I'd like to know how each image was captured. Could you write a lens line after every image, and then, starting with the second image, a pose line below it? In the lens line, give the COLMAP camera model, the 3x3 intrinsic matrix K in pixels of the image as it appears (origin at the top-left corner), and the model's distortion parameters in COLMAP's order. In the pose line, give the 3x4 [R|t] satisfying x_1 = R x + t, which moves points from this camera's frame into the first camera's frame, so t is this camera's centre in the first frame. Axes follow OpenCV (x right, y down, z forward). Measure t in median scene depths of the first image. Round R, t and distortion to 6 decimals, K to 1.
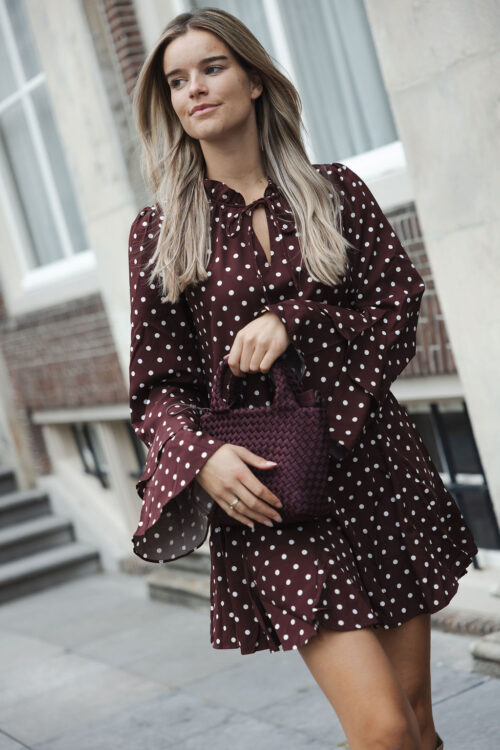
lens RADIAL K [[1339.9, 0, 250.0], [0, 1339.9, 375.0], [0, 0, 1]] dist [-0.000109, 0.010950]
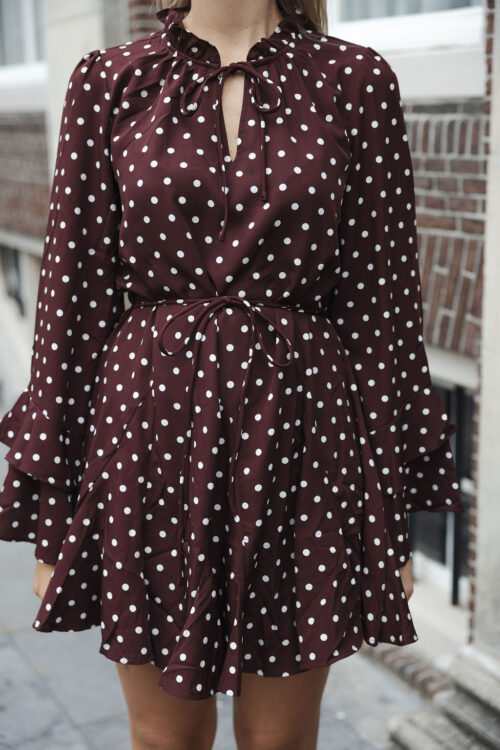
lens RADIAL K [[1004.1, 0, 250.0], [0, 1004.1, 375.0], [0, 0, 1]] dist [0.034378, 0.058378]
pose [[0.969848, 0.227128, 0.088361, -0.003293], [-0.238527, 0.959013, 0.152967, -0.044349], [-0.049996, -0.169431, 0.984273, 0.464505]]
